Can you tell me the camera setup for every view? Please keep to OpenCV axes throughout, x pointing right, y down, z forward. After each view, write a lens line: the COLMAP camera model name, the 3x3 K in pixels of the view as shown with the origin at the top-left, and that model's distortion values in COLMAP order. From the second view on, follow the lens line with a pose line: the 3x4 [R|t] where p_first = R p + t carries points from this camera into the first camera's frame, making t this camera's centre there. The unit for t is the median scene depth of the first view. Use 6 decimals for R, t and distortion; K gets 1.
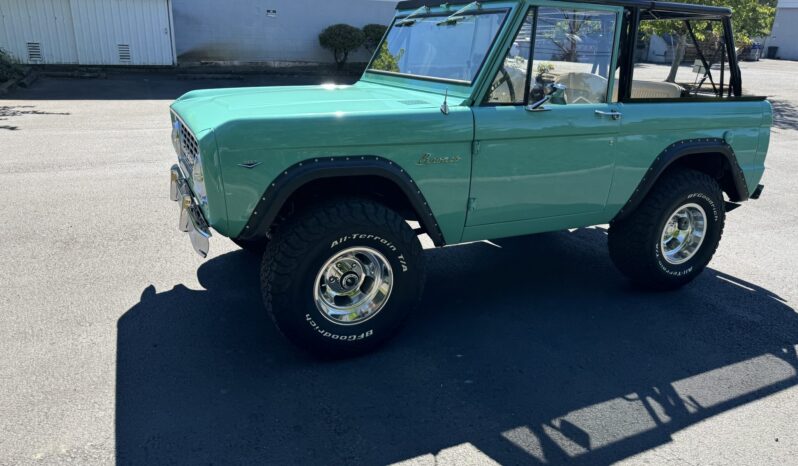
lens RADIAL K [[561.6, 0, 399.0], [0, 561.6, 233.0], [0, 0, 1]] dist [0.063004, -0.083123]
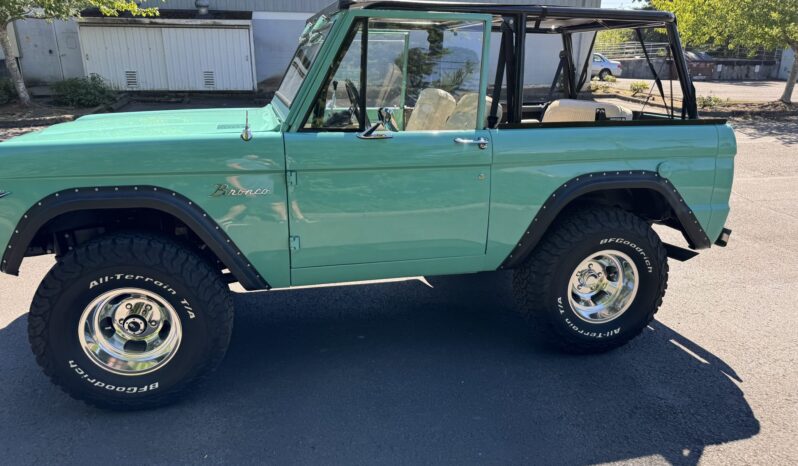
lens RADIAL K [[561.6, 0, 399.0], [0, 561.6, 233.0], [0, 0, 1]] dist [0.063004, -0.083123]
pose [[0.980956, 0.035452, -0.190968, 0.393763], [-0.042520, 0.998549, -0.033042, -0.039220], [0.189520, 0.040533, 0.981040, 0.153950]]
